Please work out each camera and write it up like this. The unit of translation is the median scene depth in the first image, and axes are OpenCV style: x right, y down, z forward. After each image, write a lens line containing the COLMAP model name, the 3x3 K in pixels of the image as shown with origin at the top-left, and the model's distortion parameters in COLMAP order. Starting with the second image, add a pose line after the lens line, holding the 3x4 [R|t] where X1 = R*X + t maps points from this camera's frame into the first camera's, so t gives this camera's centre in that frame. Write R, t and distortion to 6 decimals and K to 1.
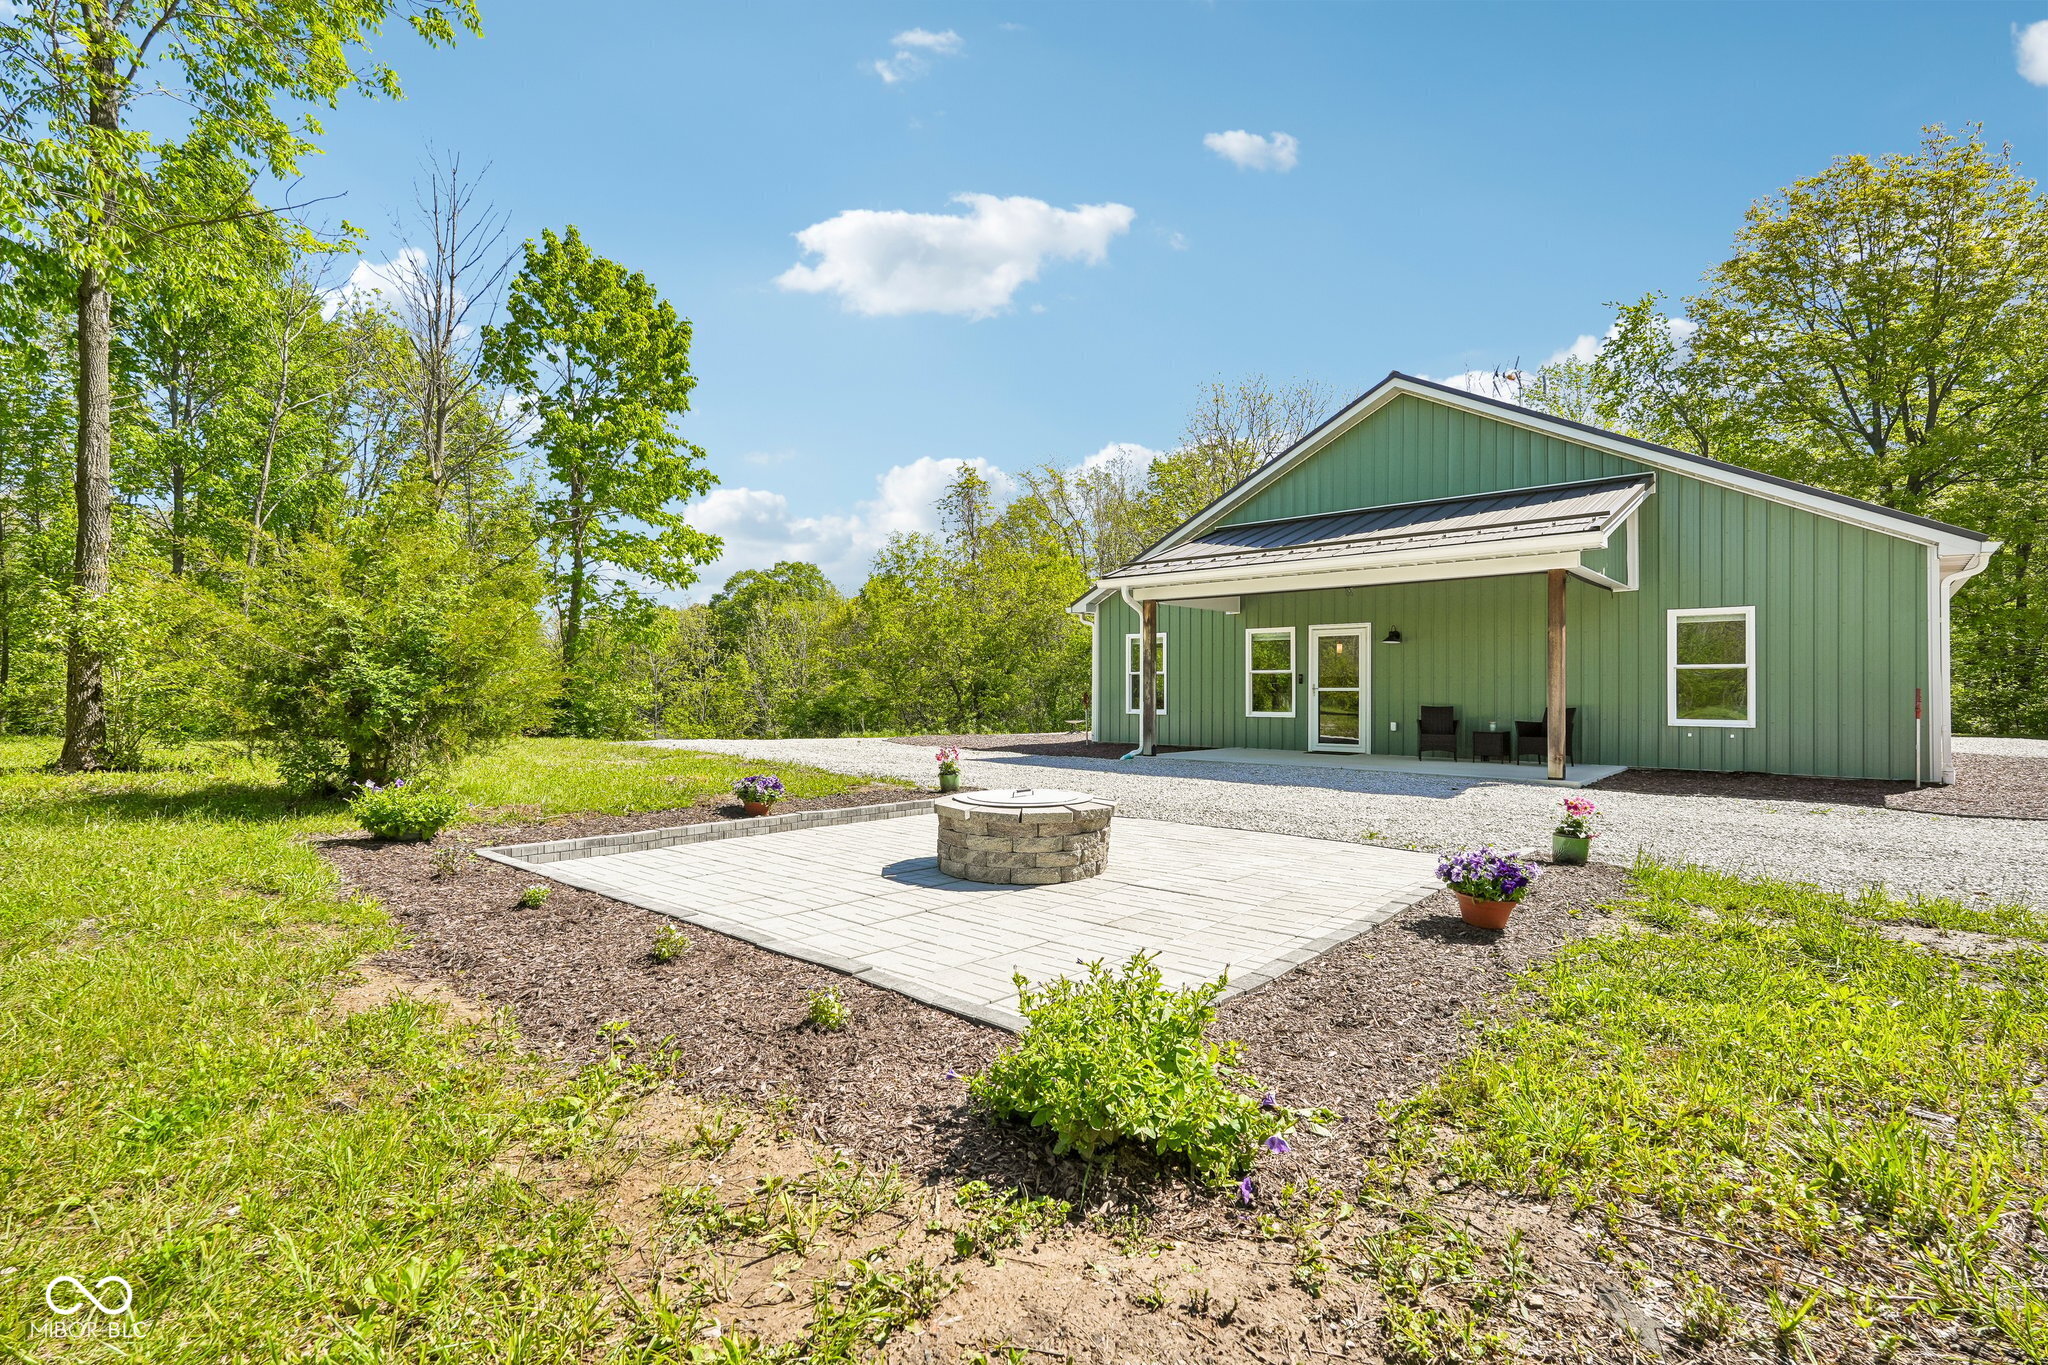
lens RADIAL K [[965.3, 0, 1024.0], [0, 965.3, 682.5], [0, 0, 1]] dist [-0.001403, -0.000090]
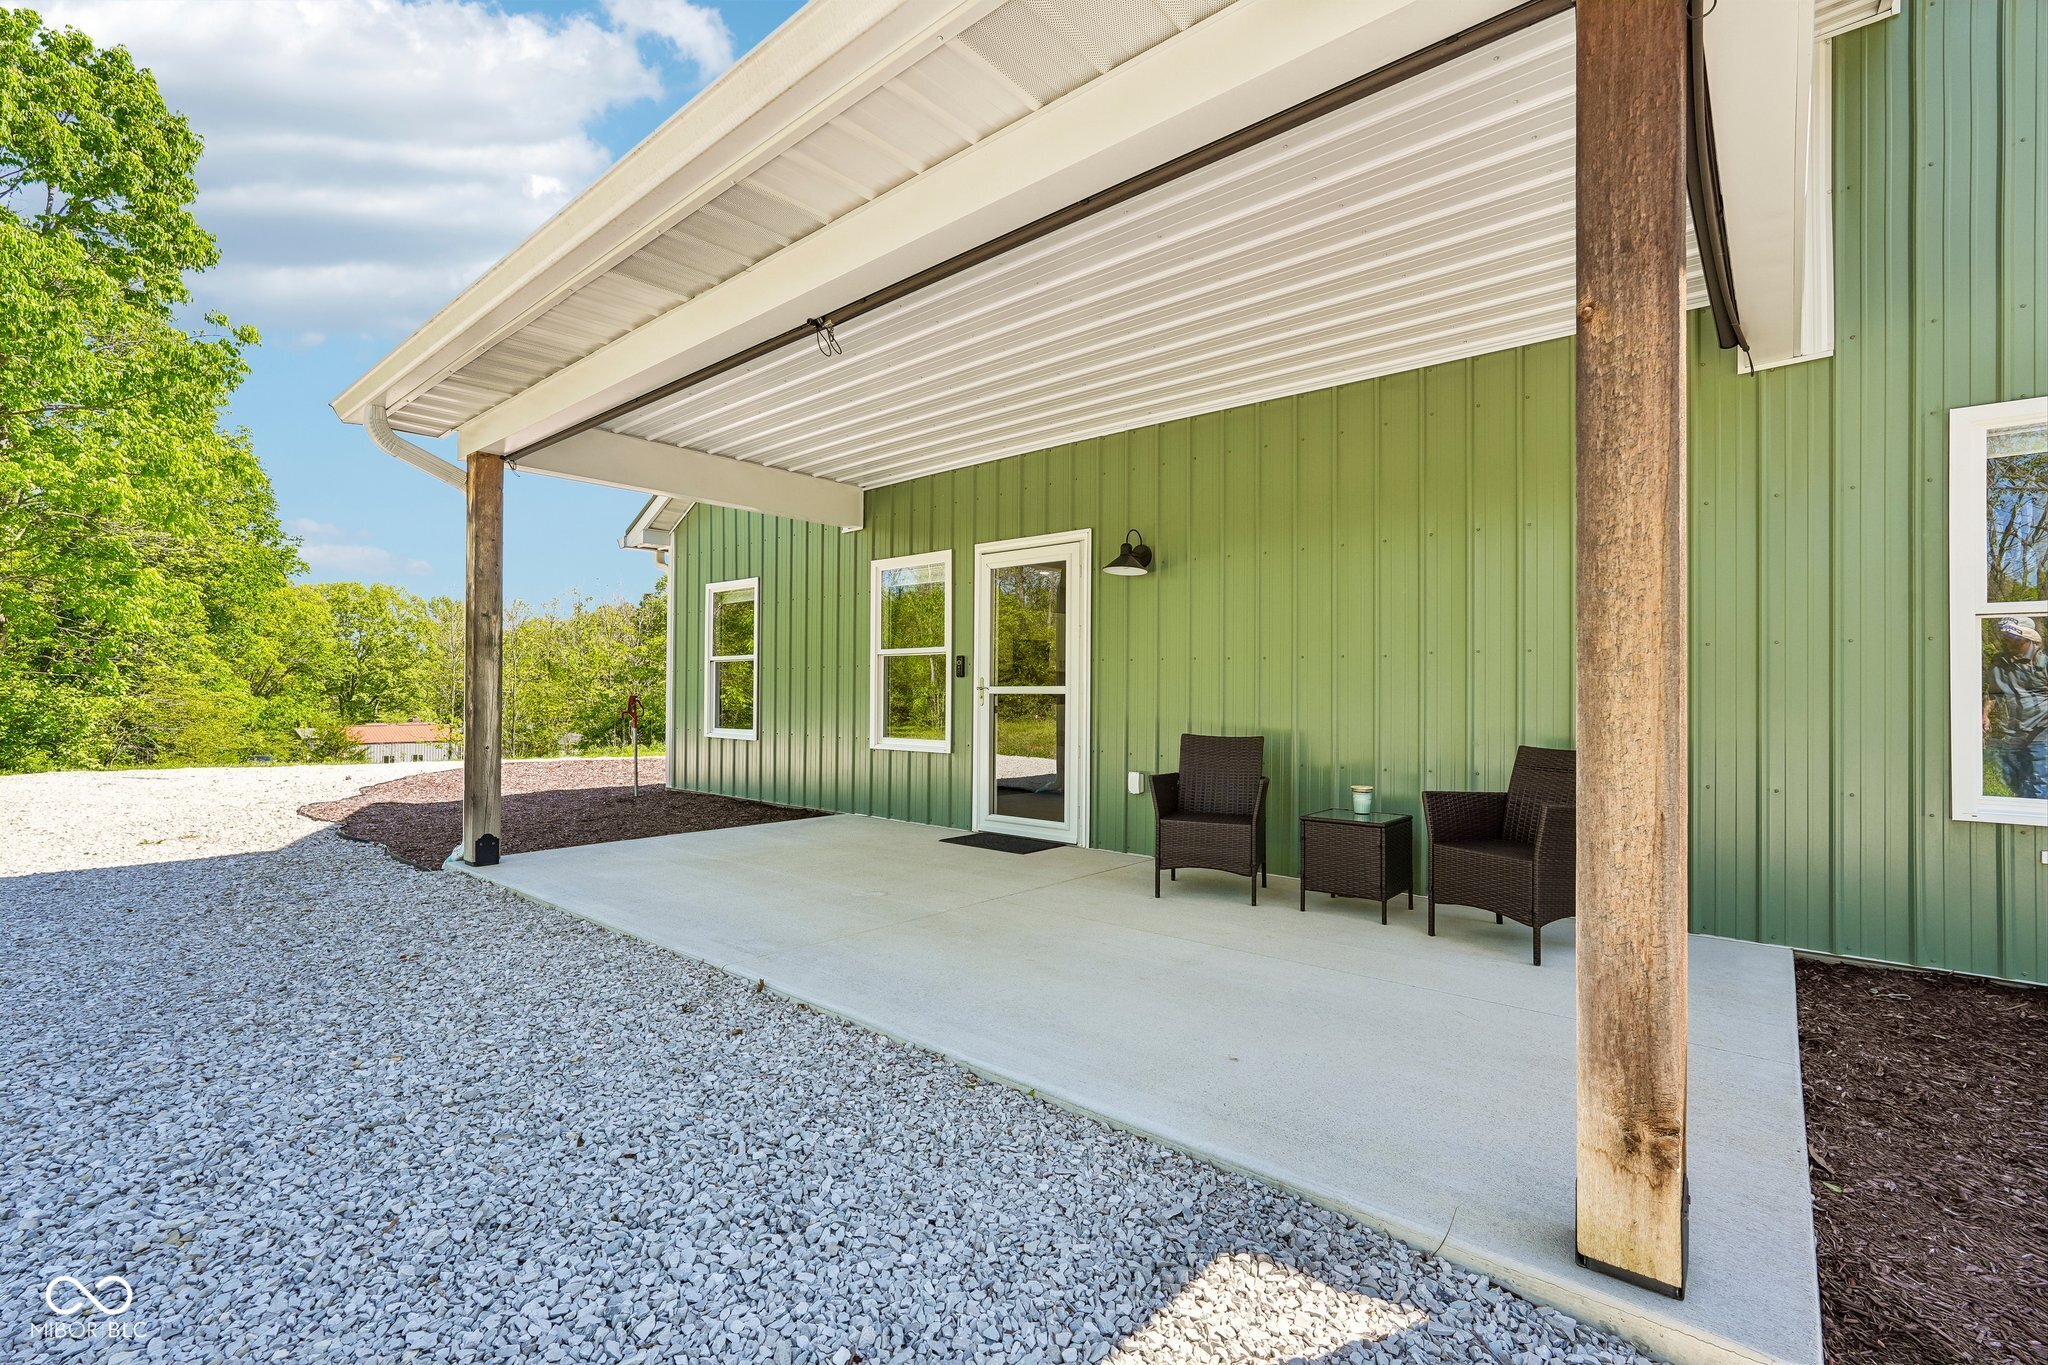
lens RADIAL K [[904.5, 0, 1024.0], [0, 904.5, 682.5], [0, 0, 1]] dist [-0.002297, -0.000577]
pose [[0.999667, 0.009852, 0.023867, 0.326464], [-0.009606, 0.999900, -0.010425, 0.008258], [-0.023967, 0.010192, 0.999661, 0.624064]]
